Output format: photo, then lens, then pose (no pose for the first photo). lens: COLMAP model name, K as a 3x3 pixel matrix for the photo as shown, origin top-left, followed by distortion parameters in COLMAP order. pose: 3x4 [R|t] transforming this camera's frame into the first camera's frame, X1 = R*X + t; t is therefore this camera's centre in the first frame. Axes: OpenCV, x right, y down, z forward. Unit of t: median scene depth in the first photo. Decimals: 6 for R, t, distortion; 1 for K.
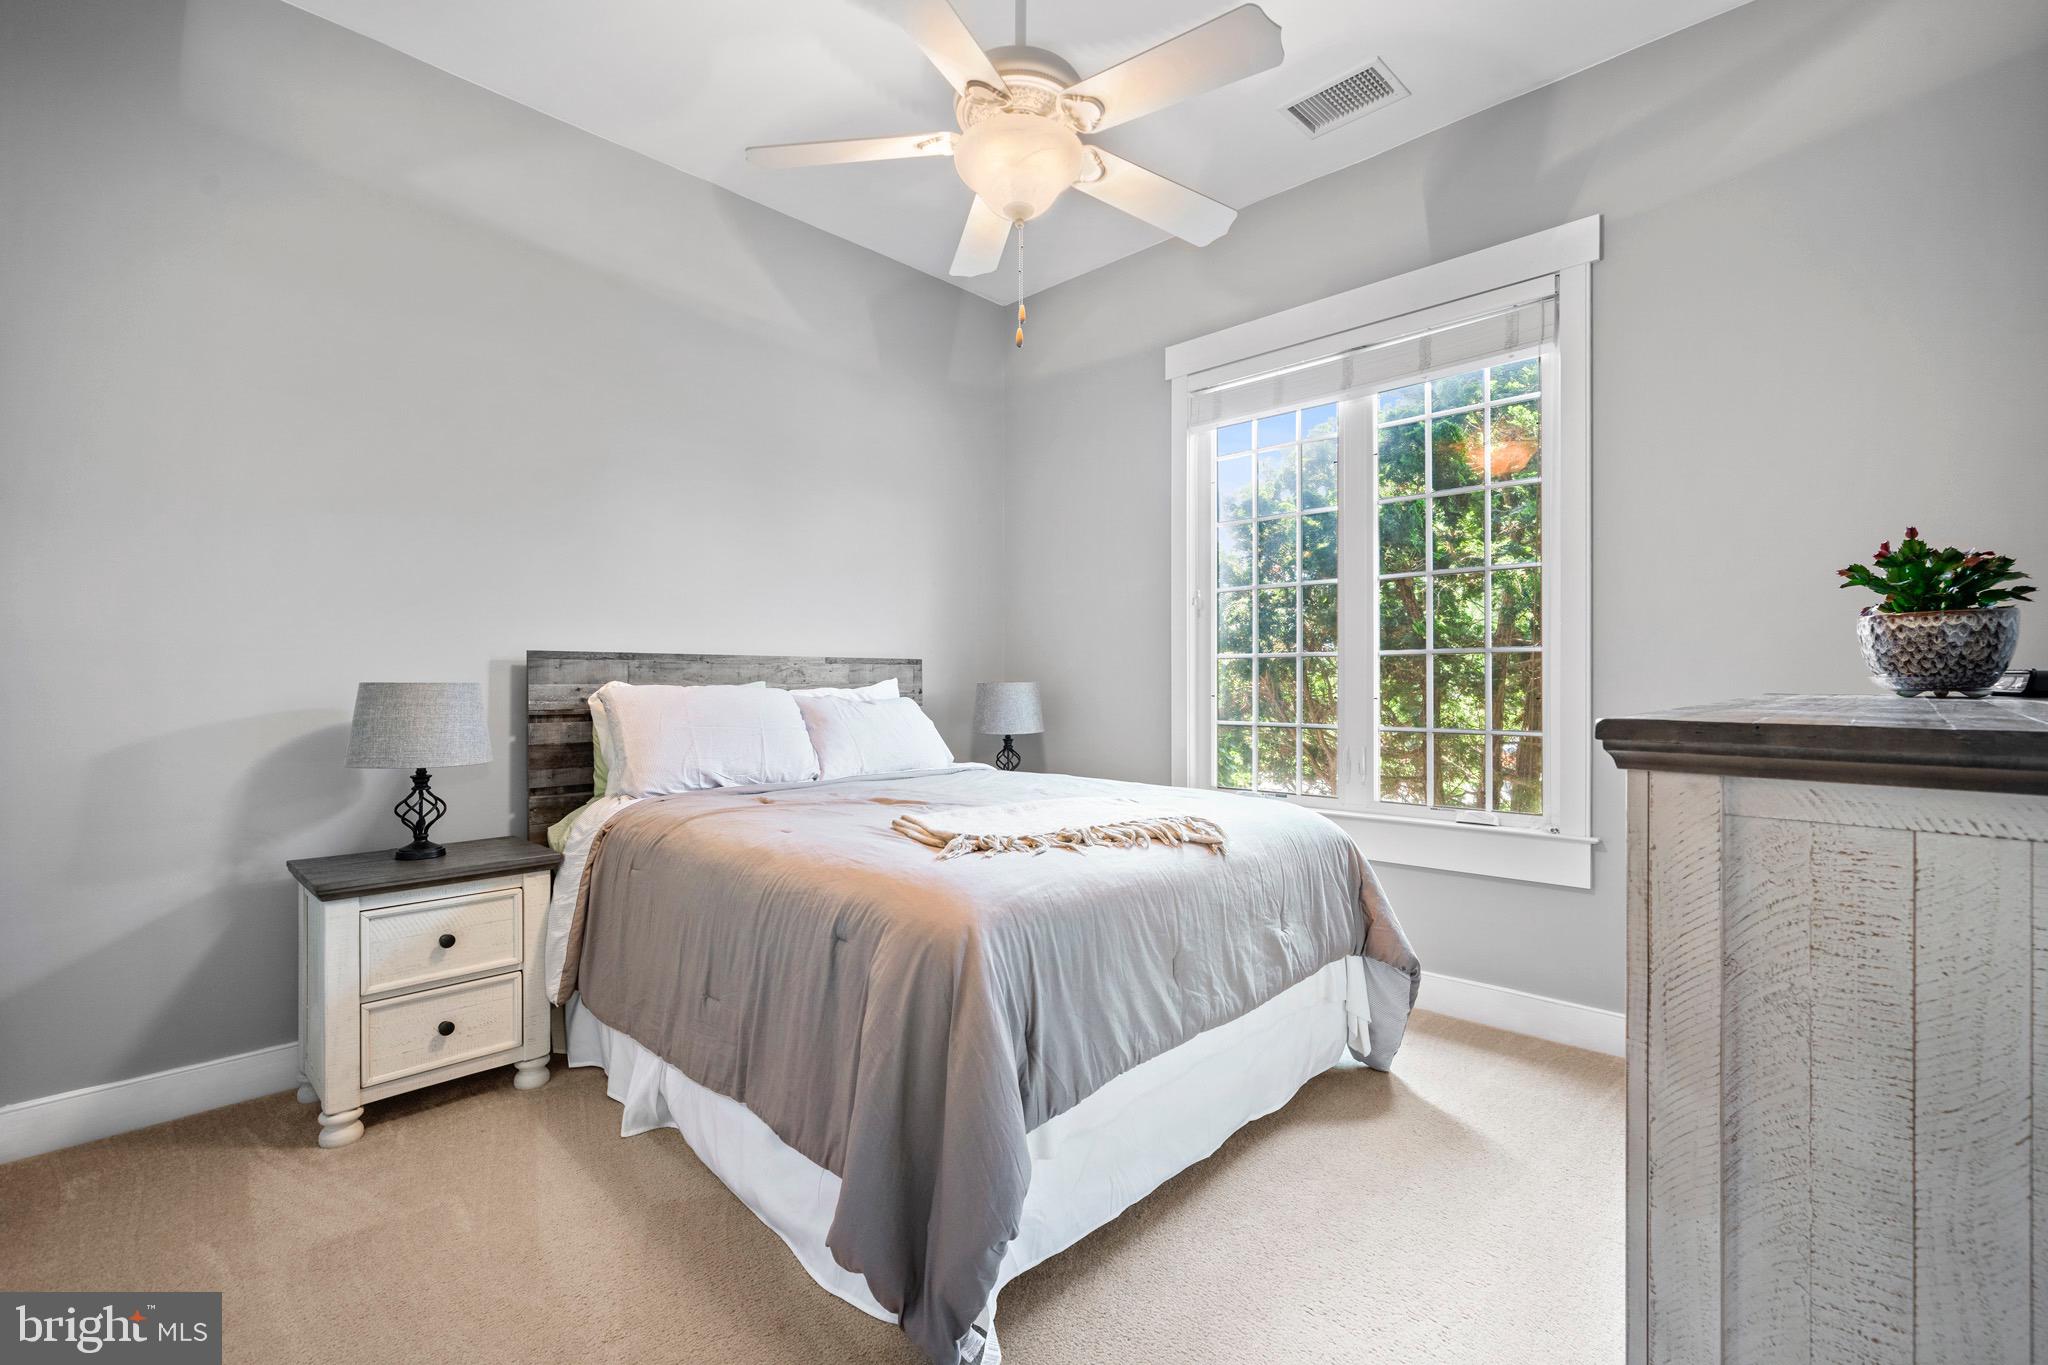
lens RADIAL K [[792.8, 0, 1024.0], [0, 792.8, 682.5], [0, 0, 1]] dist [0.000797, 0.000097]
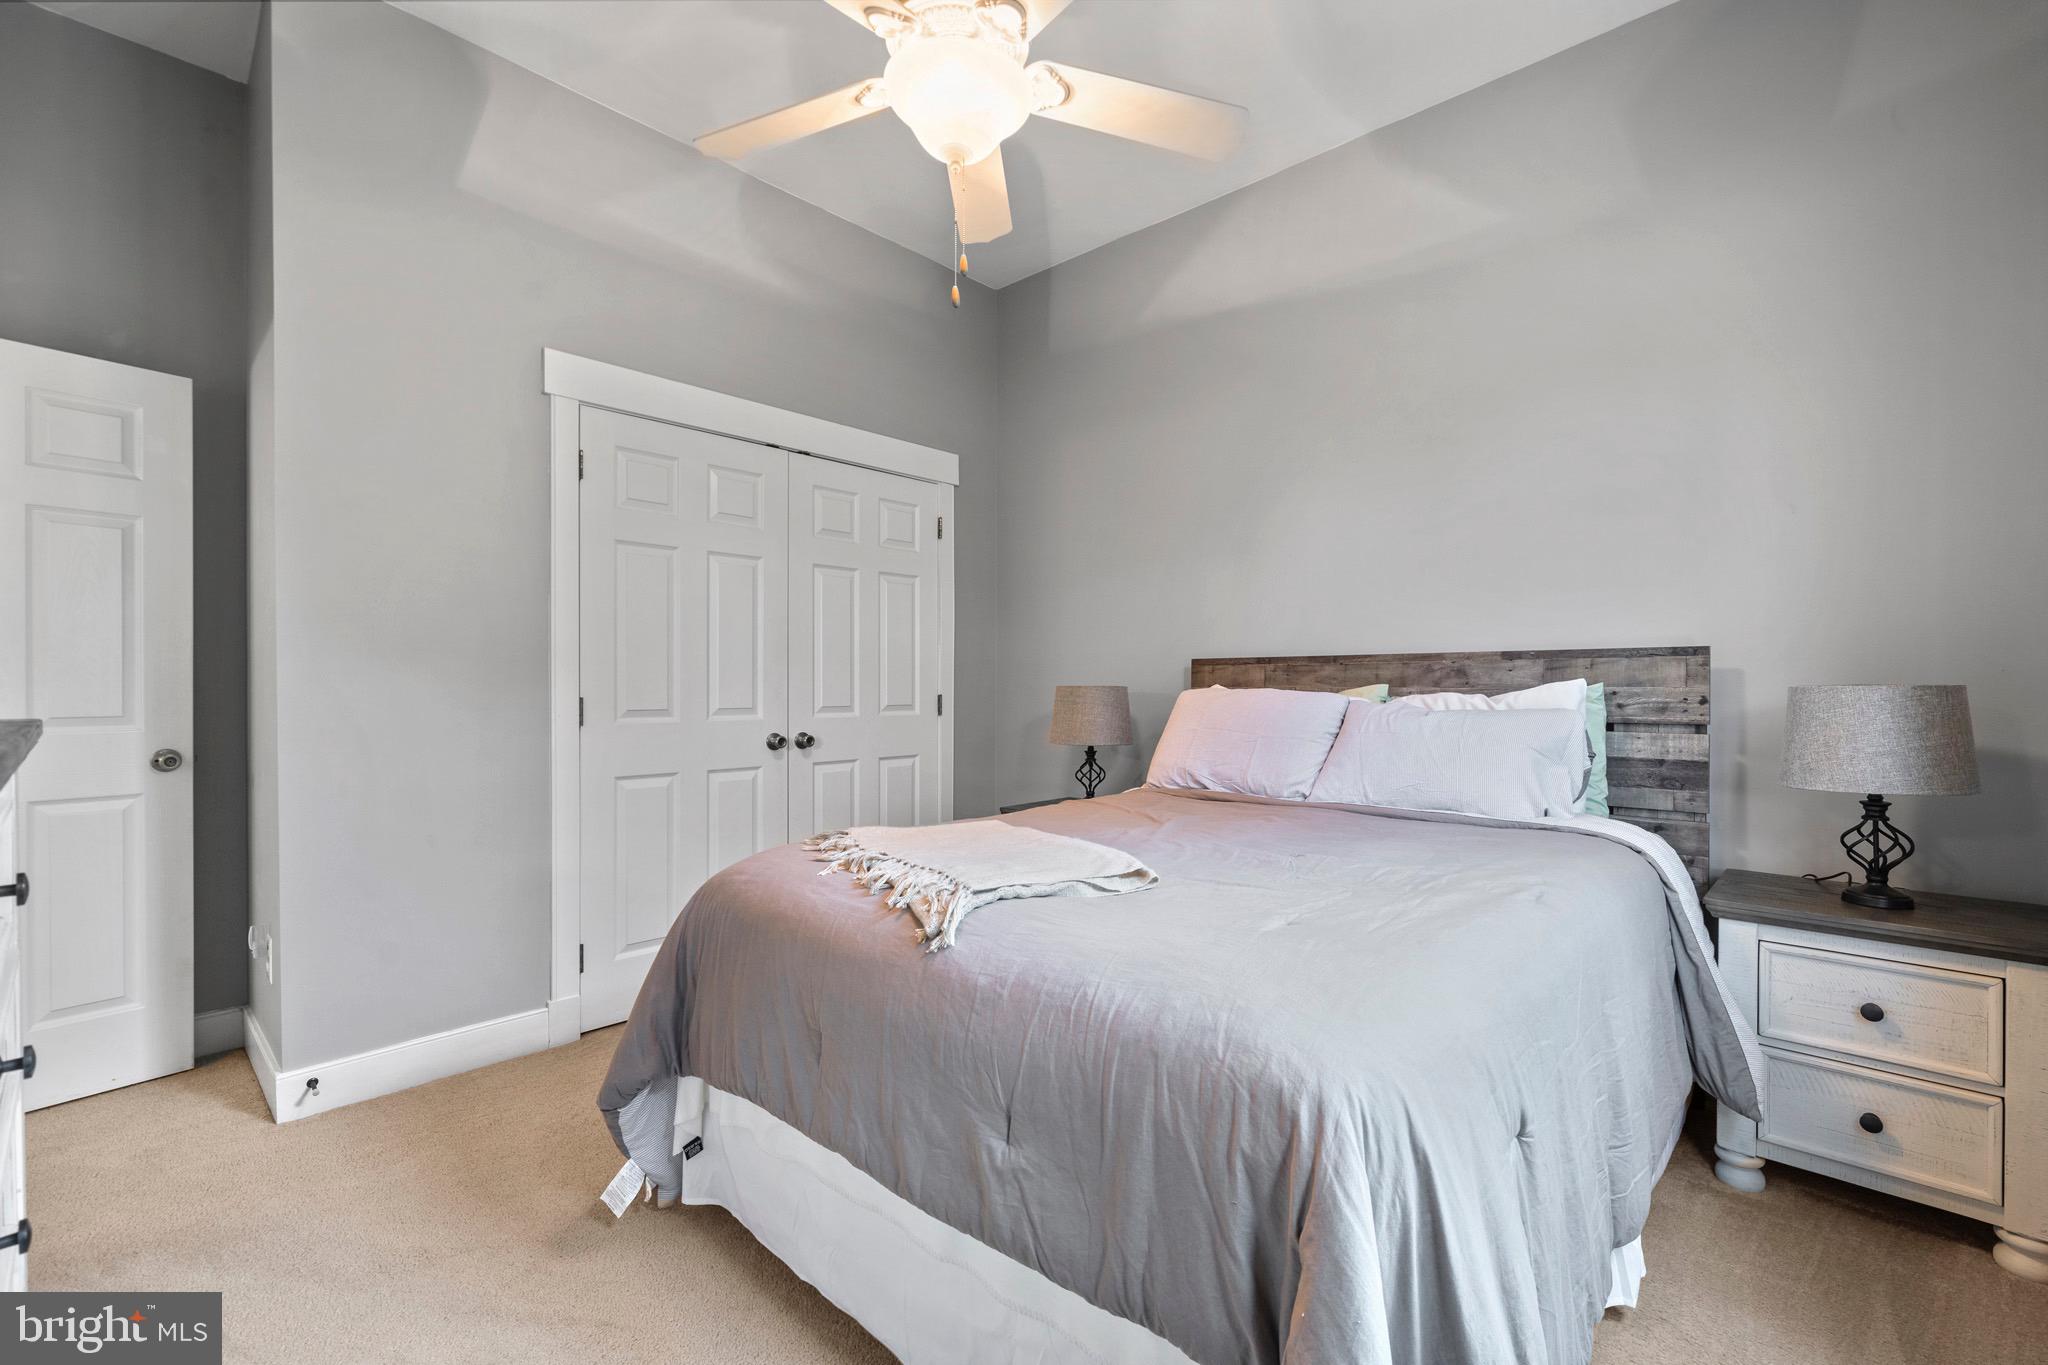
lens RADIAL K [[880.9, 0, 1021.0], [0, 880.9, 670.2], [0, 0, 1]] dist [0.000750, 0.000353]
pose [[0.062161, -0.015700, -0.997943, 0.479028], [-0.000551, 0.999876, -0.015765, -0.001452], [0.998066, 0.001529, 0.062145, 0.458993]]
